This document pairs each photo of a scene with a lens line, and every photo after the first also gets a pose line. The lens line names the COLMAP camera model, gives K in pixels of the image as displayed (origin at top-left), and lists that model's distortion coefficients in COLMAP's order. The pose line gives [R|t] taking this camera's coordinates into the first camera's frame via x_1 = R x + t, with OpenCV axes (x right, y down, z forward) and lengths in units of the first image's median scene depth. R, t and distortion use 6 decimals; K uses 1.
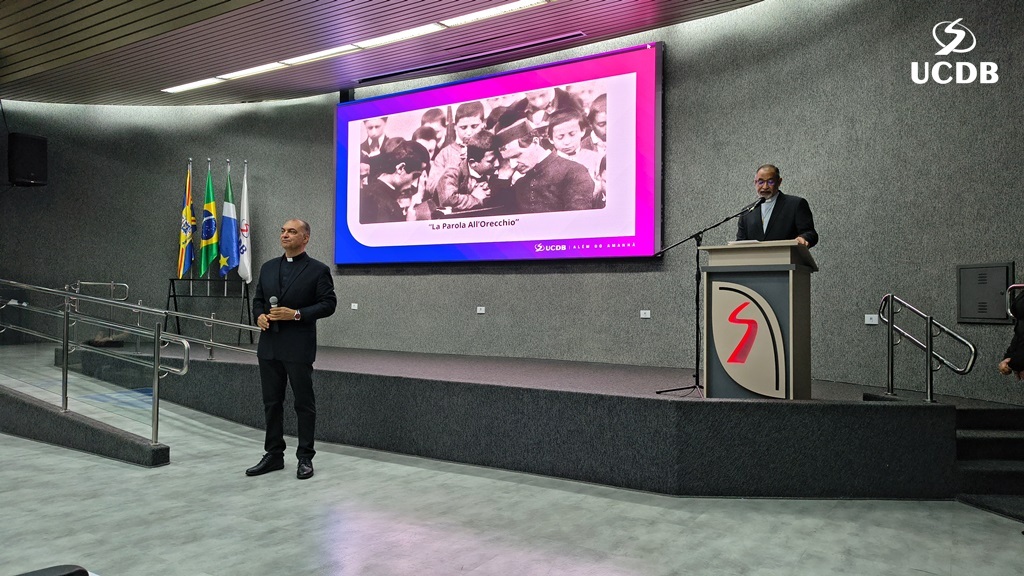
lens RADIAL K [[697.7, 0, 512.0], [0, 697.7, 288.0], [0, 0, 1]] dist [0.070054, -0.090149]
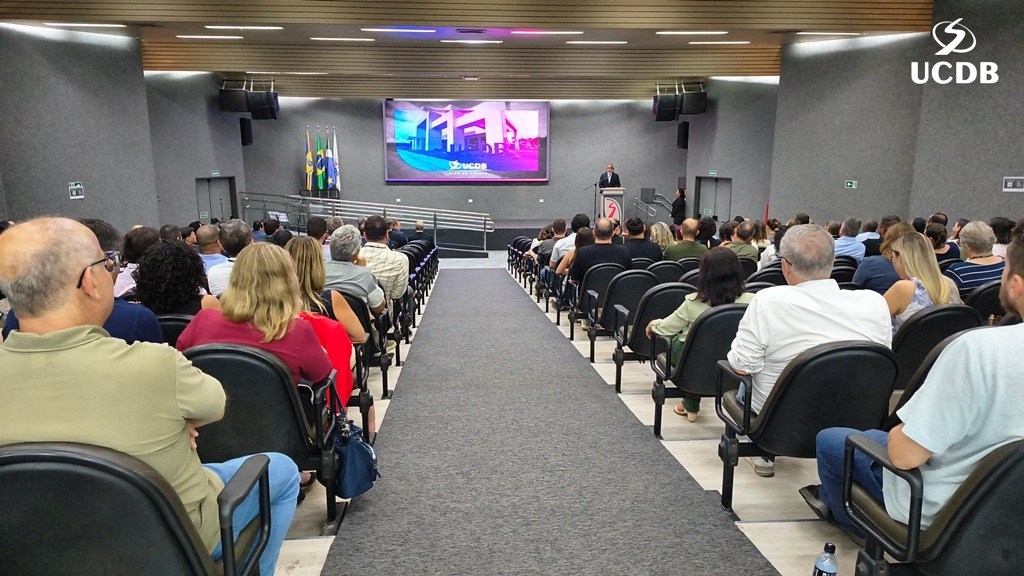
lens RADIAL K [[703.9, 0, 506.5], [0, 703.9, 293.3], [0, 0, 1]] dist [0.053481, -0.057537]
pose [[0.810946, -0.130594, 0.570362, -2.029570], [-0.003321, 0.973732, 0.227674, -0.314200], [-0.585112, -0.186525, 0.789210, -1.558716]]
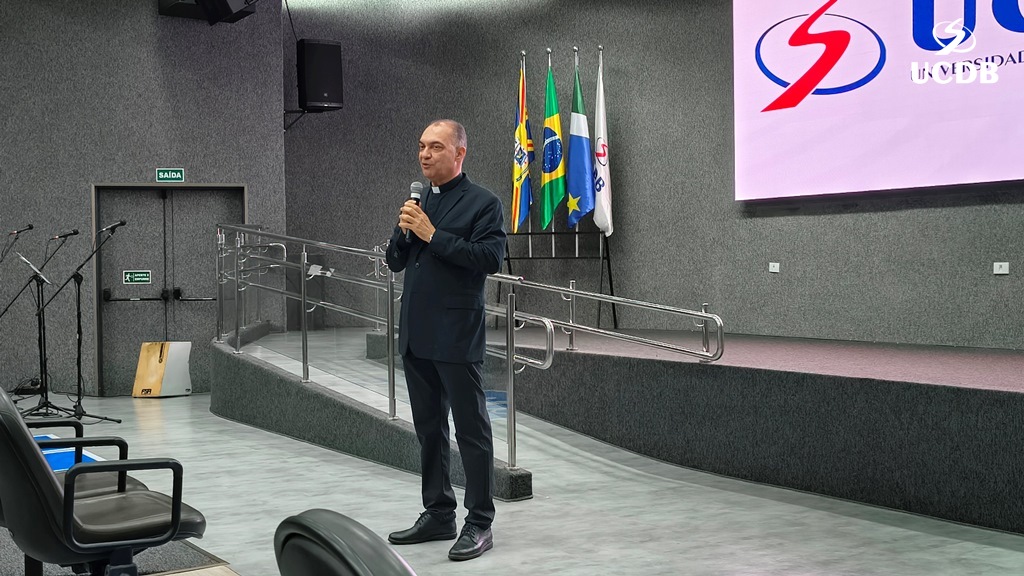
lens RADIAL K [[1164.9, 0, 525.1], [0, 1164.9, 287.5], [0, 0, 1]] dist [0.031243, 0.014729]
pose [[0.915115, -0.016474, -0.402856, -0.023081], [0.032765, 0.998899, 0.033579, 0.004021], [0.401859, -0.043929, 0.914647, -0.031745]]
